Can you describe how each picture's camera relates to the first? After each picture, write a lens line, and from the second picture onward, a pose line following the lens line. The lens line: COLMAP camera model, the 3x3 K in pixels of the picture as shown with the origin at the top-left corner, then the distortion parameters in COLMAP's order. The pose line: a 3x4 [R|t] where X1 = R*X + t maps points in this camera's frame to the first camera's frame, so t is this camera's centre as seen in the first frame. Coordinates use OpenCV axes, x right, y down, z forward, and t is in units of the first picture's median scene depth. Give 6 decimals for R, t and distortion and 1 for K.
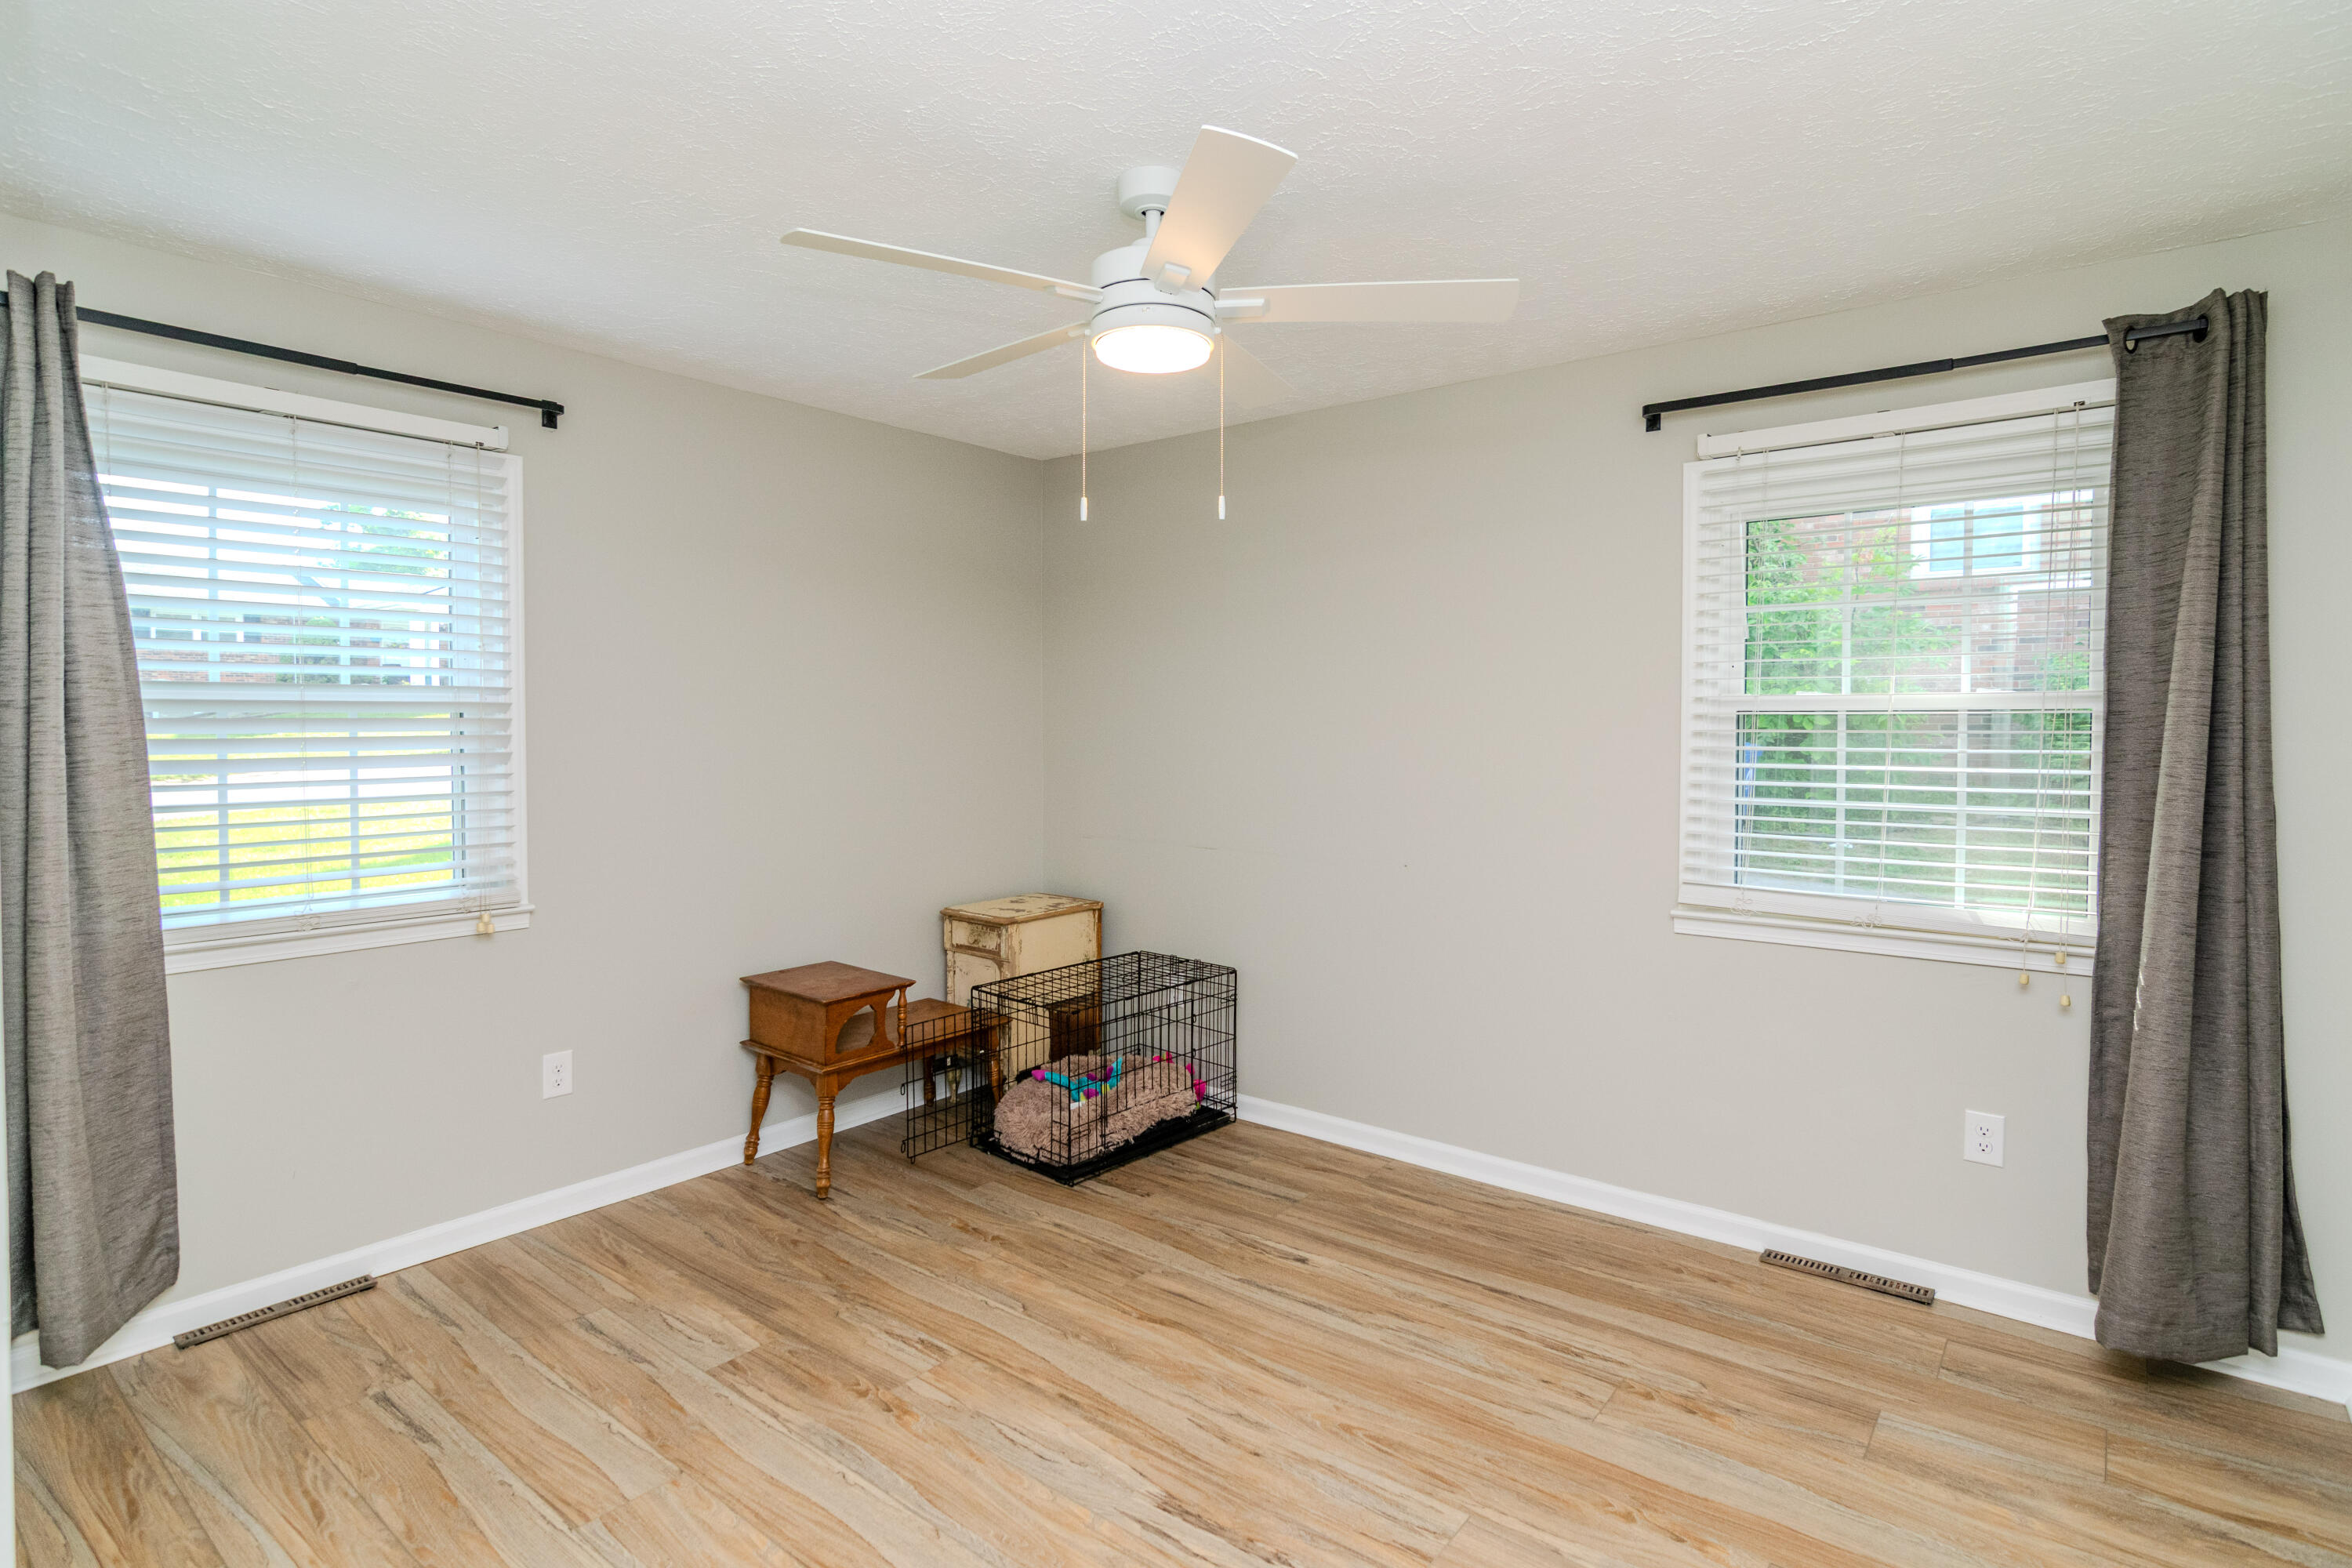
lens RADIAL K [[1149.3, 0, 1182.6], [0, 1149.3, 735.3], [0, 0, 1]] dist [-0.003401, -0.000608]
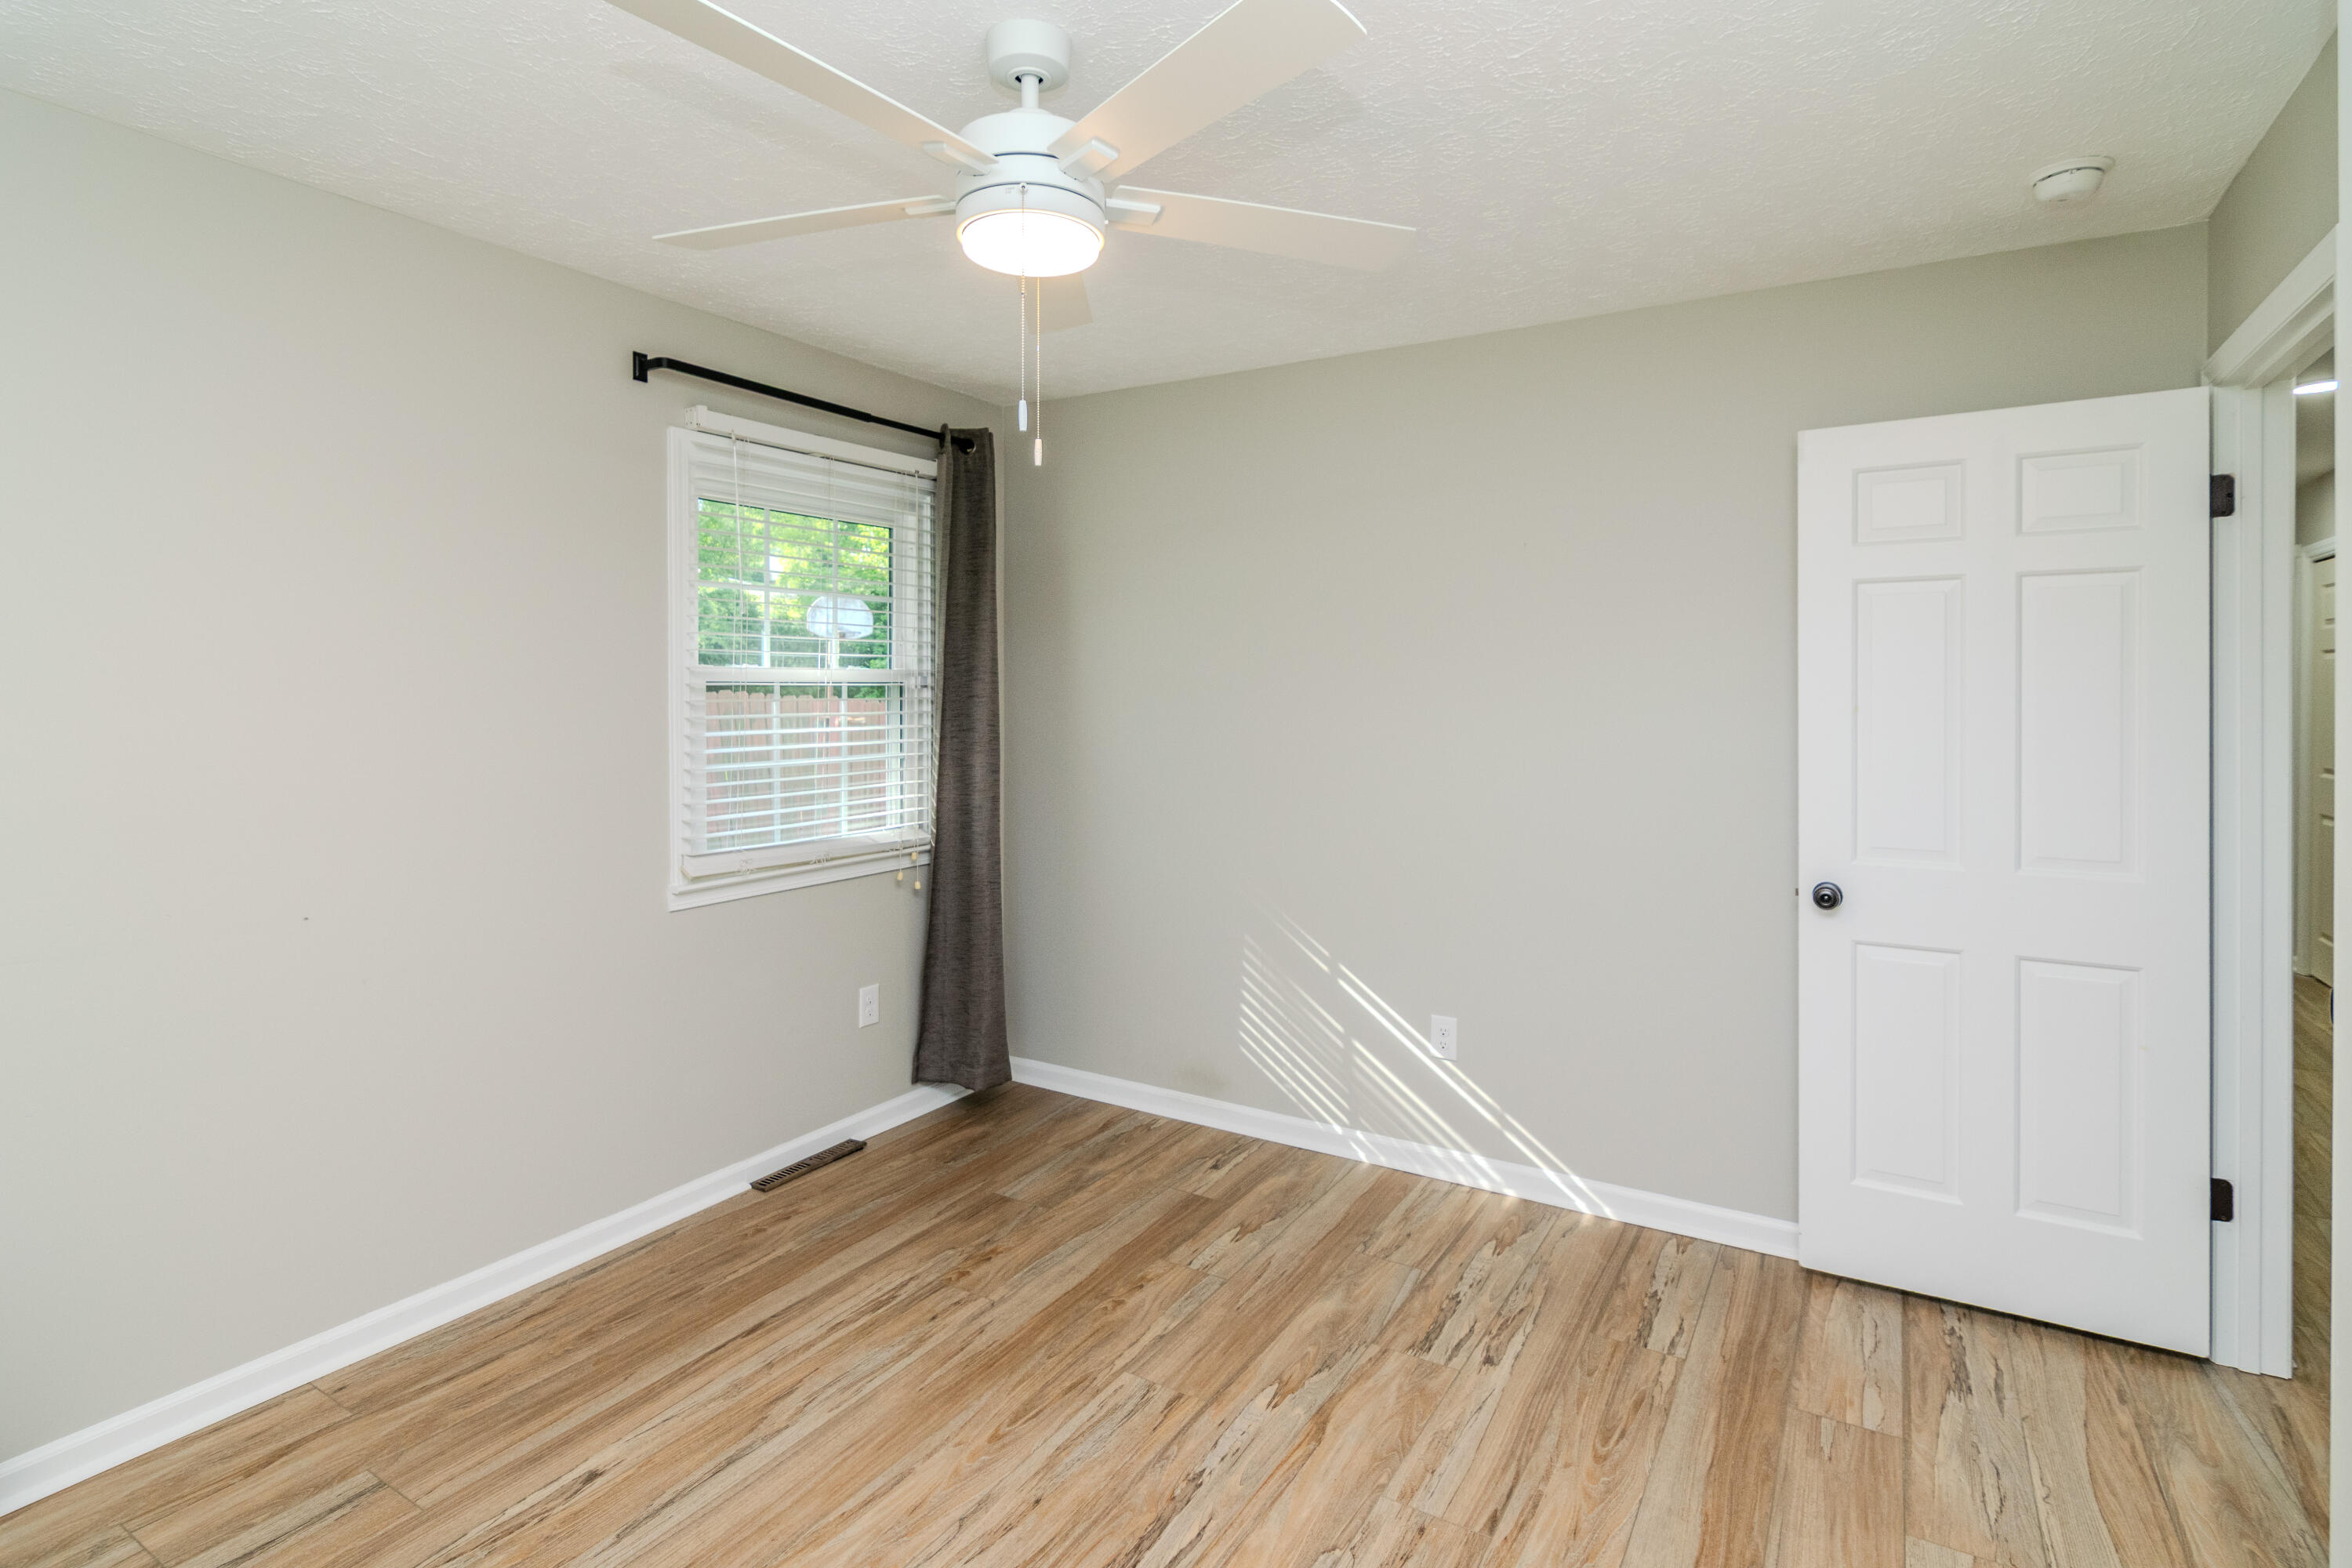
lens RADIAL K [[1197.4, 0, 1188.4], [0, 1197.4, 687.4], [0, 0, 1]] dist [-0.002323, -0.001187]
pose [[-0.128227, 0.000829, 0.991745, -0.703503], [0.013964, 0.999902, 0.000970, -0.012304], [-0.991647, 0.013973, -0.128226, 0.787687]]
